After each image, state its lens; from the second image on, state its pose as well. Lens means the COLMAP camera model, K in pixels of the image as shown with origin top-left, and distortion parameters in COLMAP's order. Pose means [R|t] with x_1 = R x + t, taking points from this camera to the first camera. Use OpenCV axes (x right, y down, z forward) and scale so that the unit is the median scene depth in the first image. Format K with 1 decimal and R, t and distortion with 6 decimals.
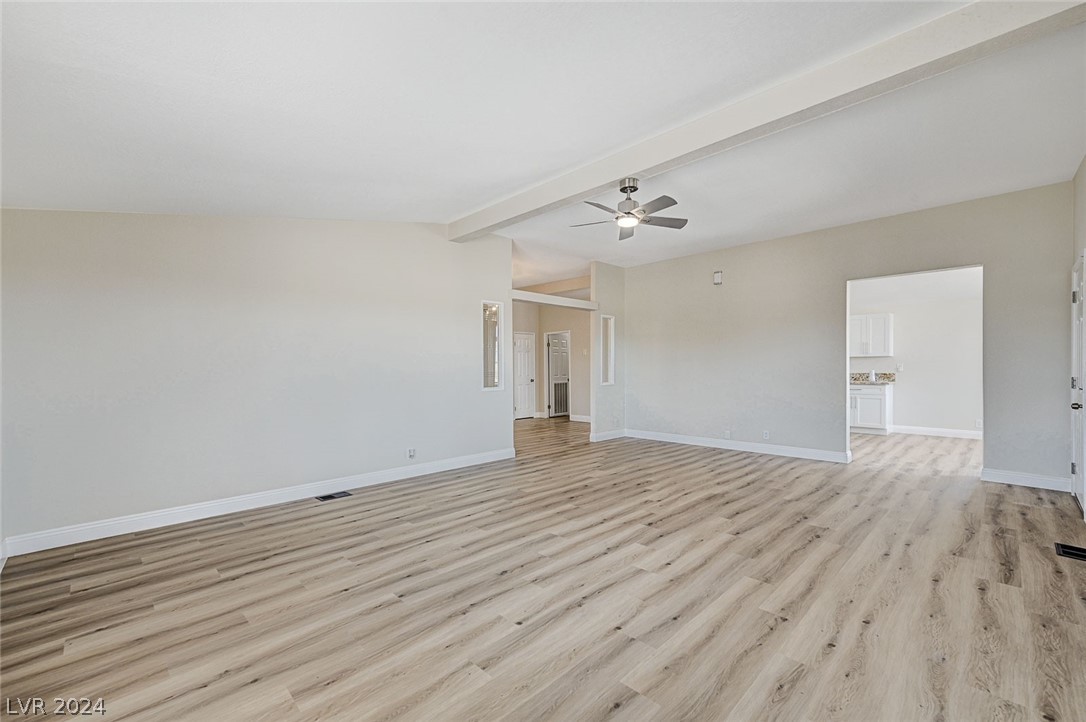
lens RADIAL K [[438.7, 0, 550.6], [0, 438.7, 383.8], [0, 0, 1]] dist [0.012092, 0.000034]
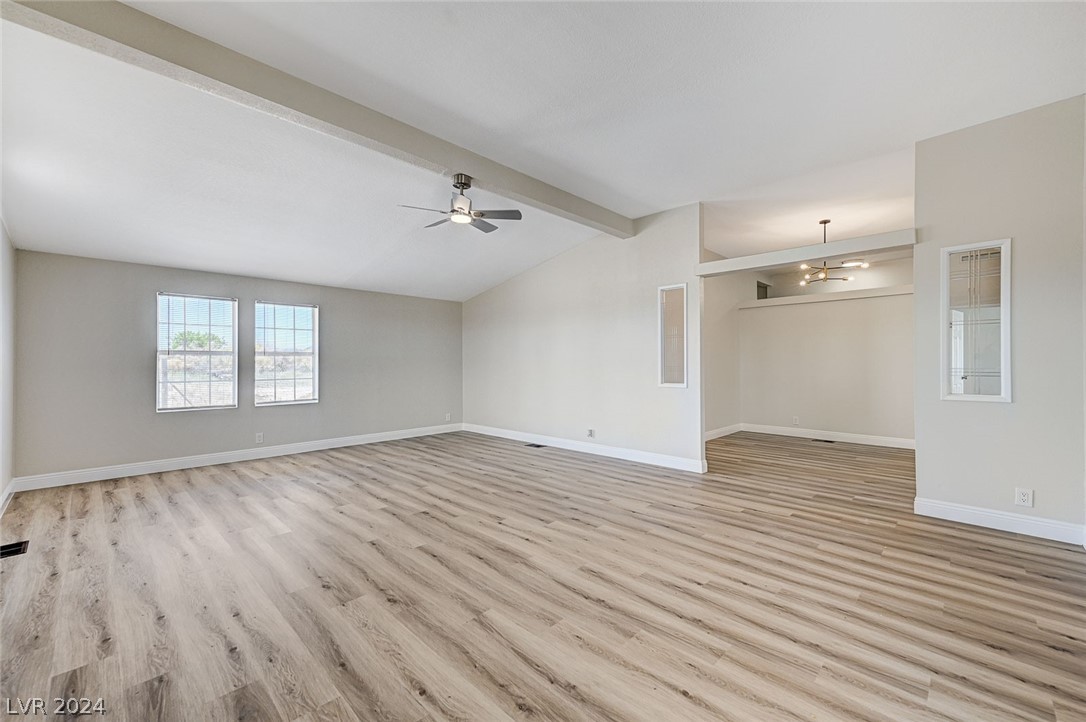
lens RADIAL K [[438.7, 0, 542.1], [0, 438.7, 361.6], [0, 0, 1]] dist [0.012092, 0.000034]
pose [[0.021957, 0.008399, -0.999724, 1.193561], [-0.034647, 0.999370, 0.007635, -0.051371], [0.999158, 0.034469, 0.022235, 1.169373]]
